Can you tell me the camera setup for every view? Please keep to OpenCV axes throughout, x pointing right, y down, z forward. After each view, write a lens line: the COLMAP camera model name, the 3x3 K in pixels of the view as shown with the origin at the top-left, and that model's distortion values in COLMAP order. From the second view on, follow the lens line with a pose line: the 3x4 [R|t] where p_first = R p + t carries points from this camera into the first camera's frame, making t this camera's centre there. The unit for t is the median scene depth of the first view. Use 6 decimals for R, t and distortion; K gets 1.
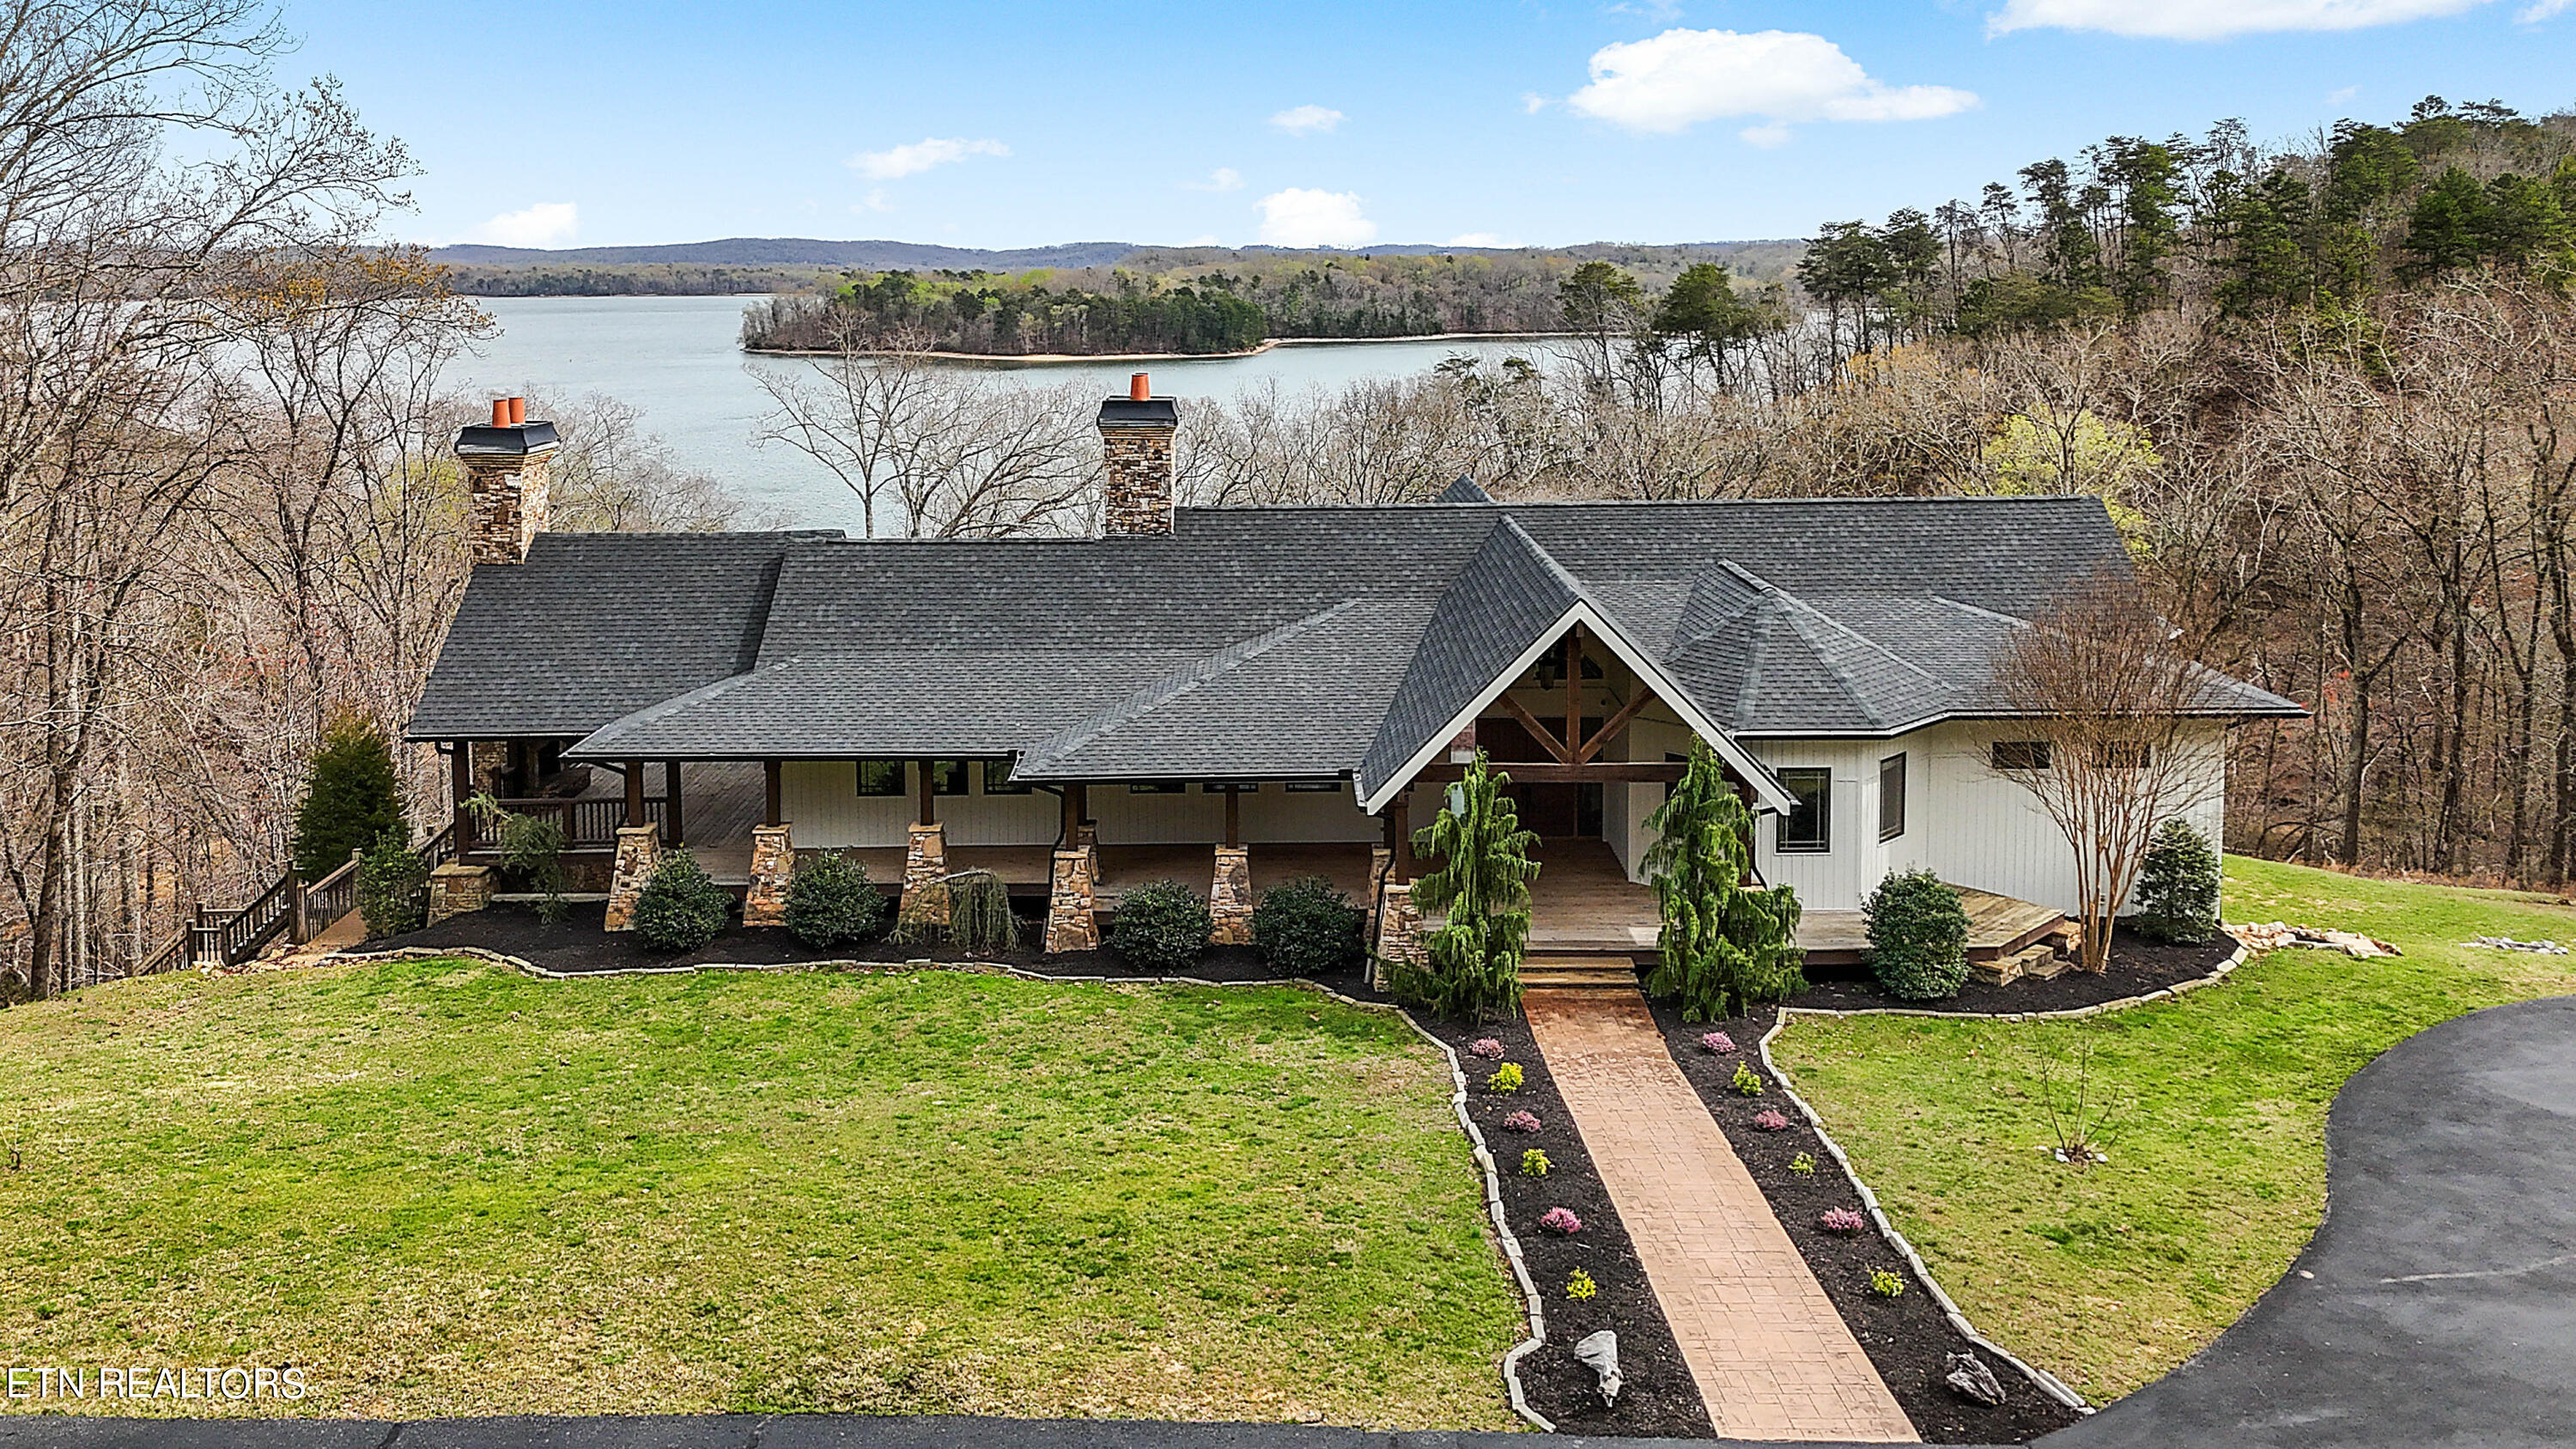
lens RADIAL K [[2301.6, 0, 1367.3], [0, 2301.6, 723.7], [0, 0, 1]] dist [0.150347, -0.274061]
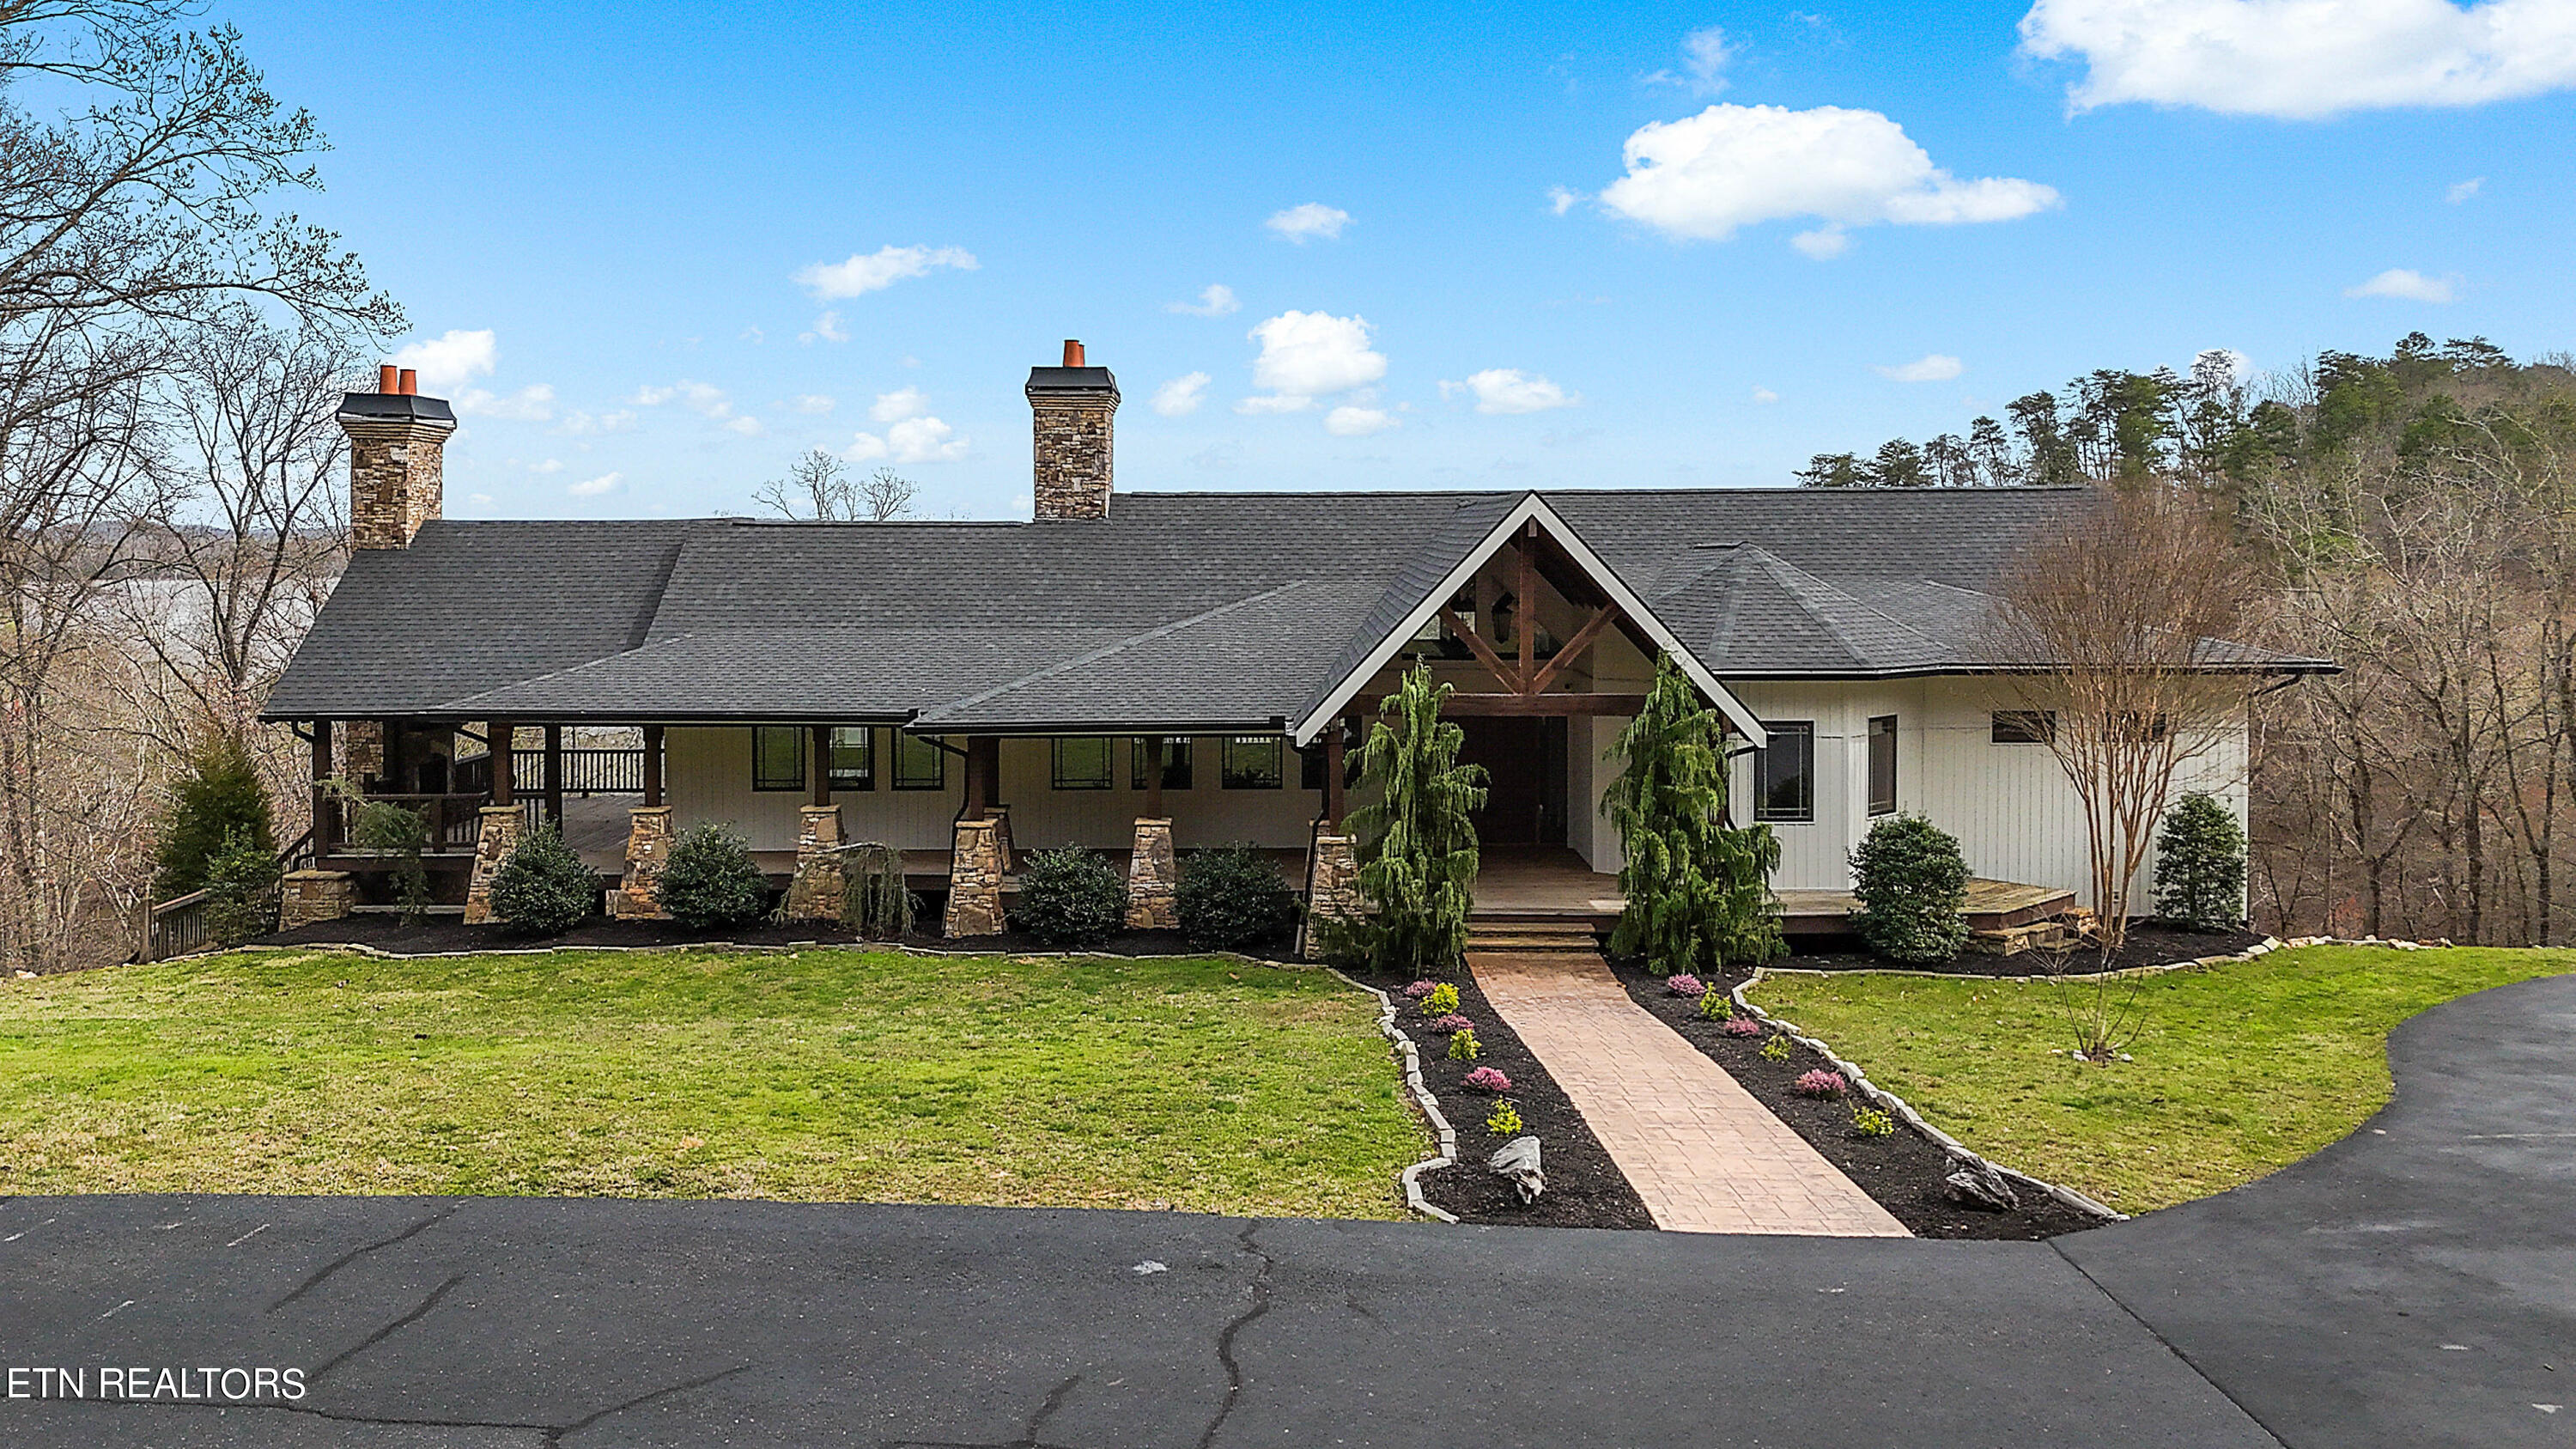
lens RADIAL K [[2301.6, 0, 1367.3], [0, 2301.6, 723.7], [0, 0, 1]] dist [0.150347, -0.274061]
pose [[0.999931, 0.011756, 0.000018, 0.025016], [-0.011684, 0.993950, -0.109213, 0.116860], [-0.001302, 0.109206, 0.994018, 0.098357]]
